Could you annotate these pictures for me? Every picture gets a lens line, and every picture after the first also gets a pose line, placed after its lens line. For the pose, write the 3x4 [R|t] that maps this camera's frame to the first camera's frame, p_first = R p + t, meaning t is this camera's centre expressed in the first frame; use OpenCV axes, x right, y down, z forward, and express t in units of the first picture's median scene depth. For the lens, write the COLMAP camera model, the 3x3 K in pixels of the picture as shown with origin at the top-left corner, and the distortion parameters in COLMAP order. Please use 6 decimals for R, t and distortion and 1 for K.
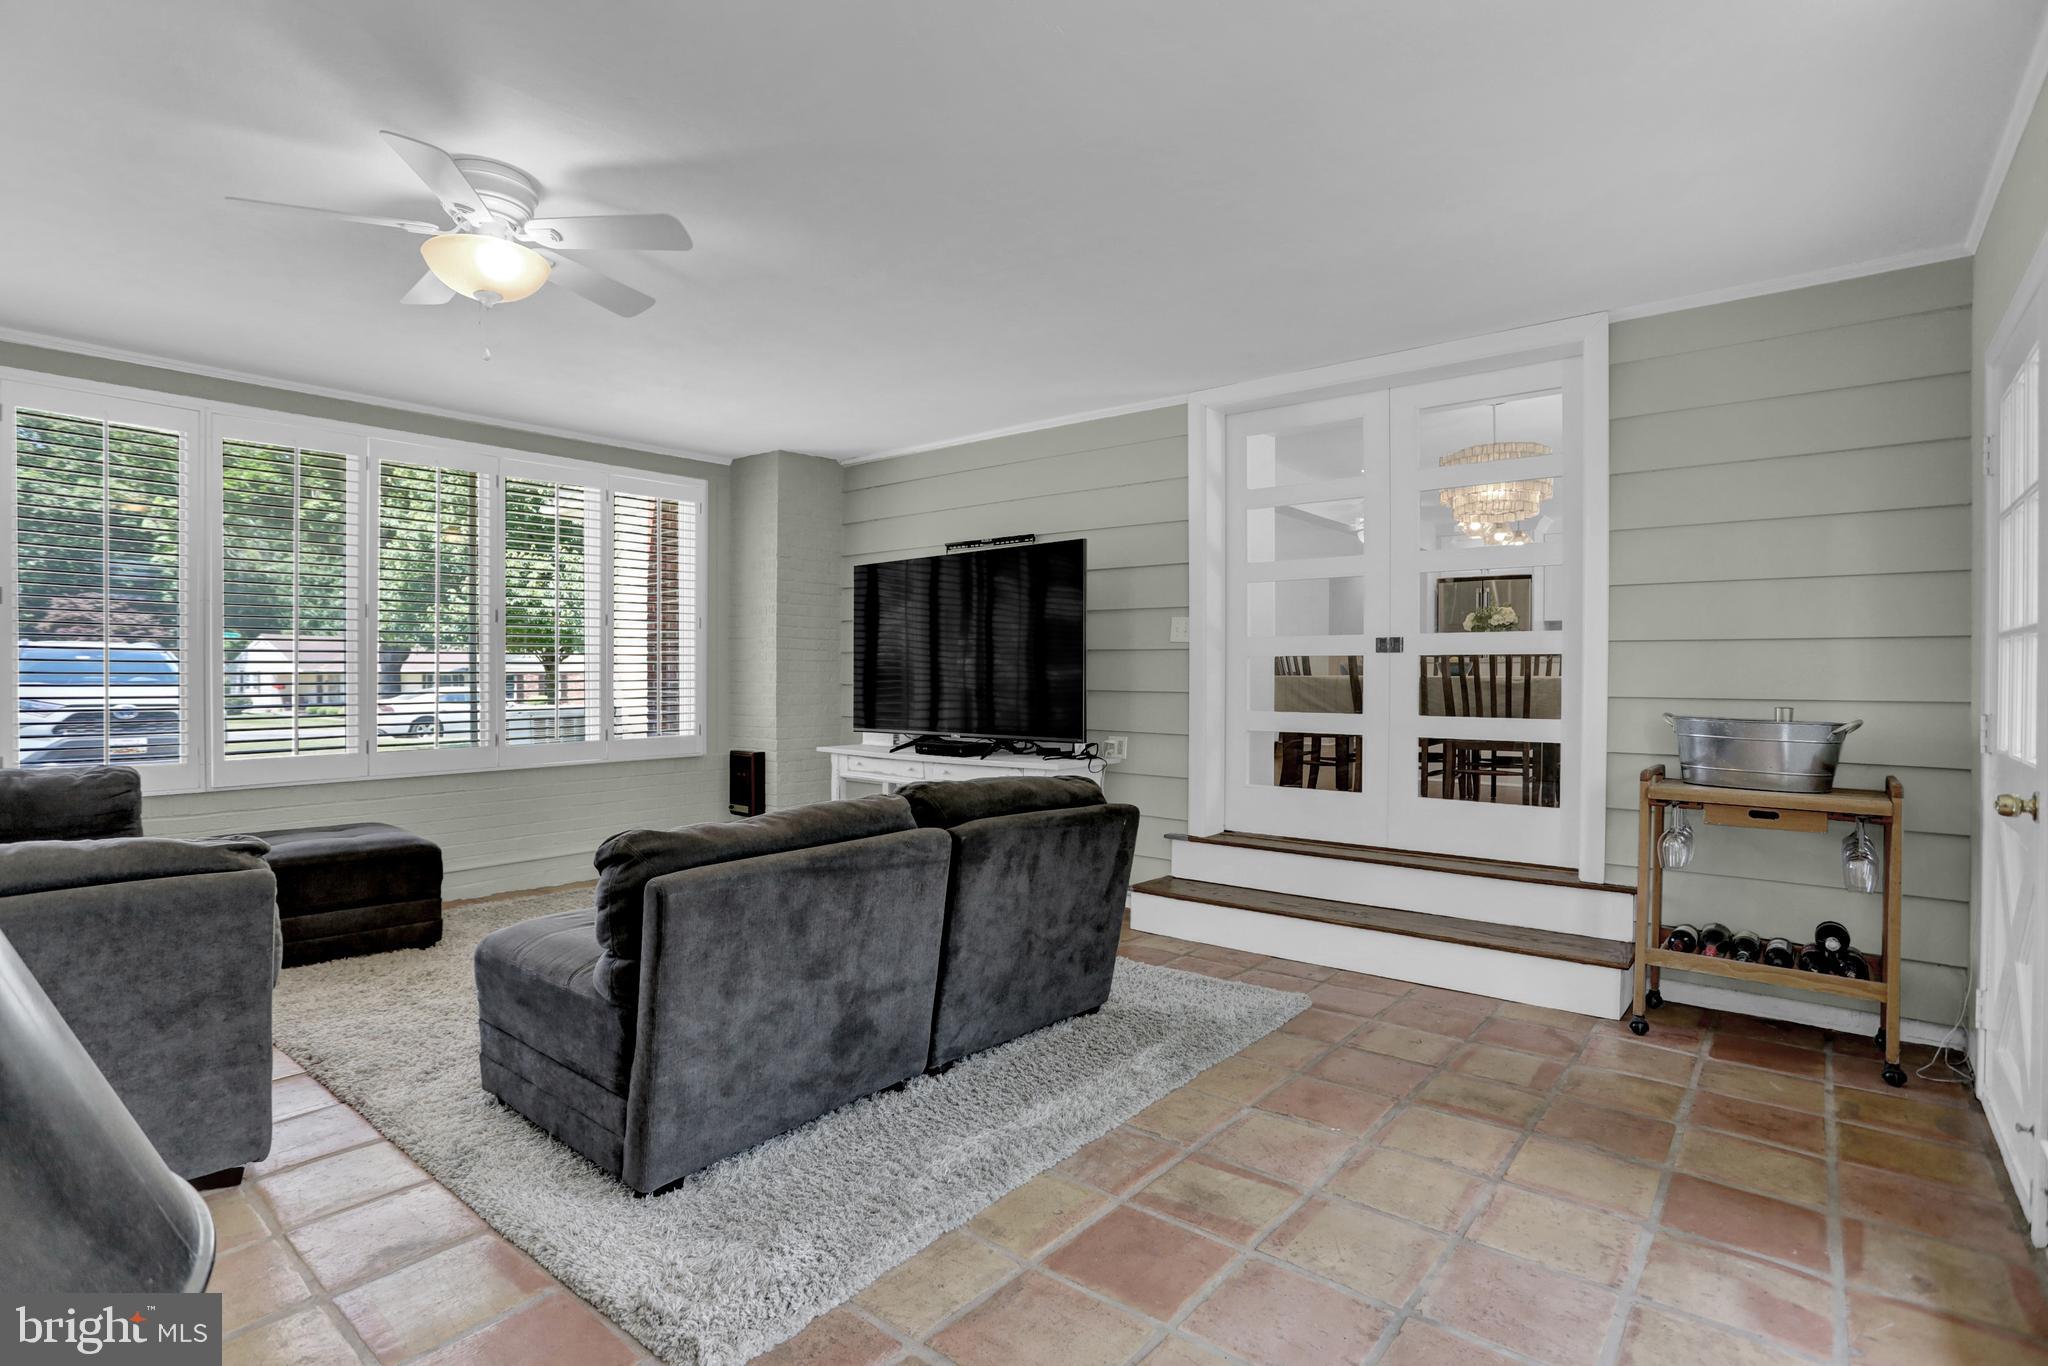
lens RADIAL K [[988.4, 0, 1028.9], [0, 988.4, 681.3], [0, 0, 1]] dist [-0.078942, 0.038859]
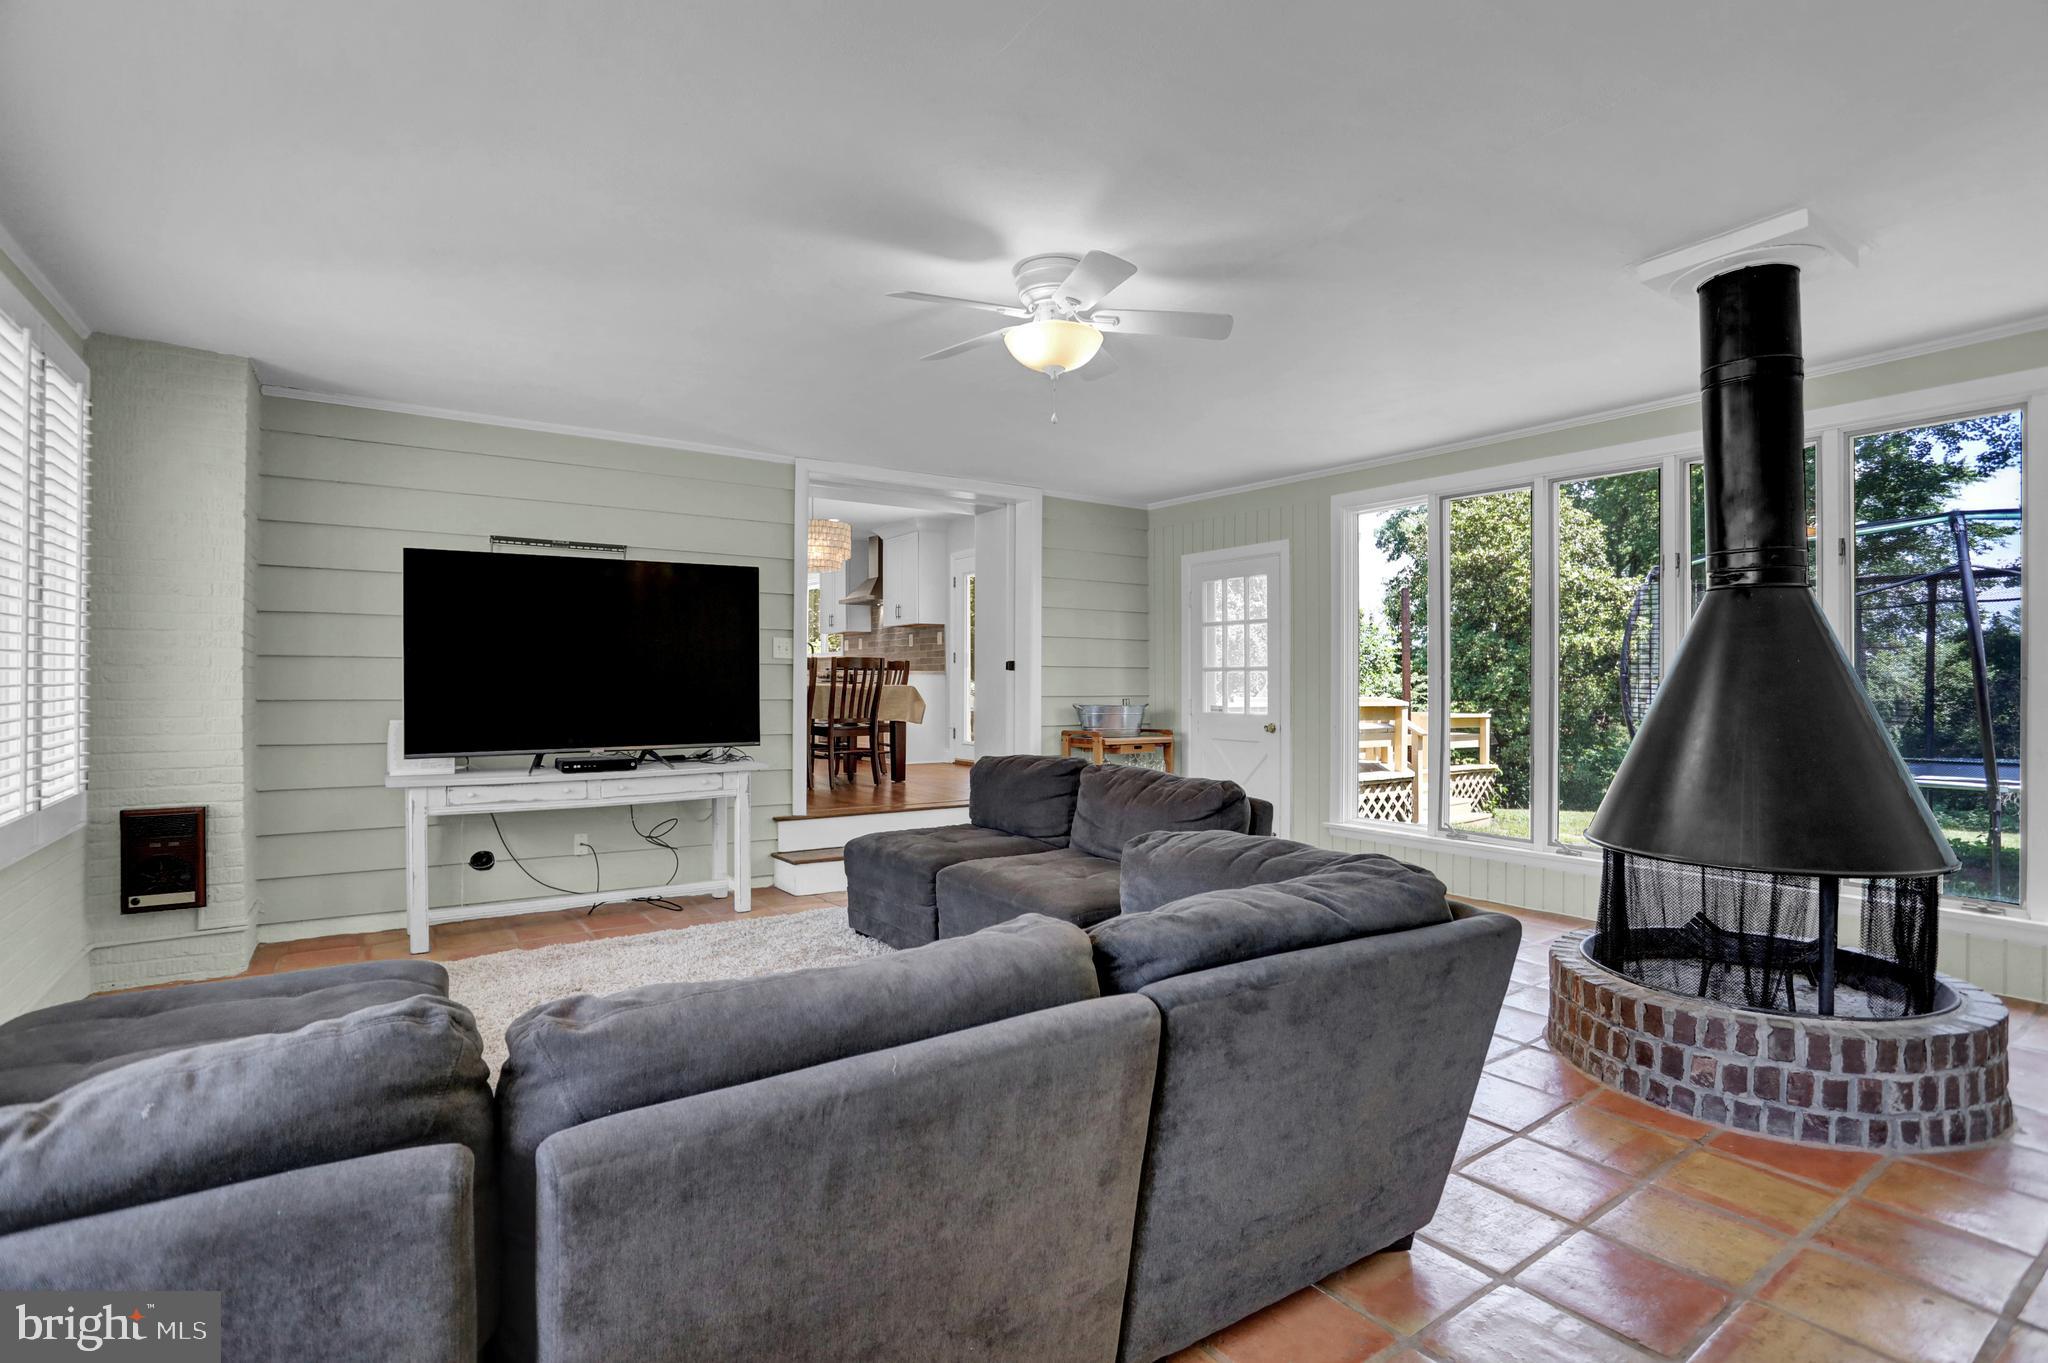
lens RADIAL K [[988.4, 0, 1028.9], [0, 988.4, 679.8], [0, 0, 1]] dist [-0.078942, 0.038859]
pose [[0.276624, -0.000396, 0.960978, -0.924654], [0.007640, 0.999969, -0.001787, -0.008363], [-0.960948, 0.007837, 0.276619, 0.372142]]
